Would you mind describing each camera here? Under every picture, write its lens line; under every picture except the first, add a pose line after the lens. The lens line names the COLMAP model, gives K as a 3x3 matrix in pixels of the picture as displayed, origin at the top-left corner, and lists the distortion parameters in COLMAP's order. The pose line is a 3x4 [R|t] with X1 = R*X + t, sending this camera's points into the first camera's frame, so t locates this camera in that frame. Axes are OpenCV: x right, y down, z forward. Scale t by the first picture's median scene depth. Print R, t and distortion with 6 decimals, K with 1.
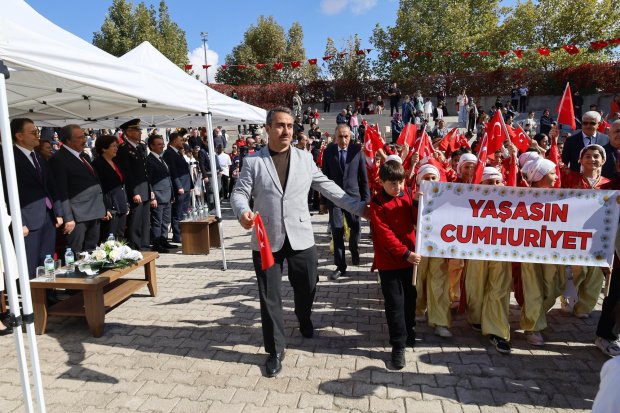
lens RADIAL K [[425.7, 0, 316.9], [0, 425.7, 207.4], [0, 0, 1]] dist [-0.009886, 0.002035]
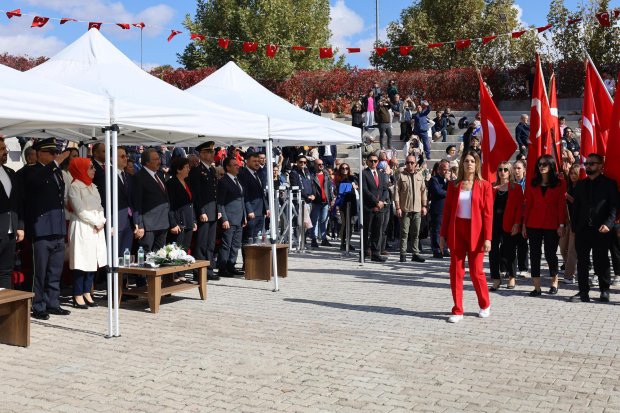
lens RADIAL K [[766.2, 0, 332.3], [0, 766.2, 206.1], [0, 0, 1]] dist [0.016795, 0.028028]
pose [[0.953907, 0.048057, -0.296229, 0.378240], [-0.073793, 0.994349, -0.076315, 0.062681], [0.290888, 0.094657, 0.952063, -0.613602]]
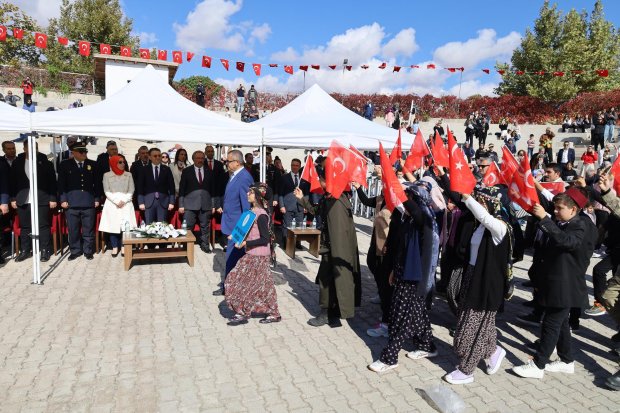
lens RADIAL K [[425.7, 0, 316.9], [0, 425.7, 207.4], [0, 0, 1]] dist [-0.009886, 0.002035]
pose [[0.502158, 0.156817, -0.850439, 0.764093], [-0.172964, 0.981763, 0.078902, -0.137496], [0.847302, 0.107474, 0.520124, 0.414562]]
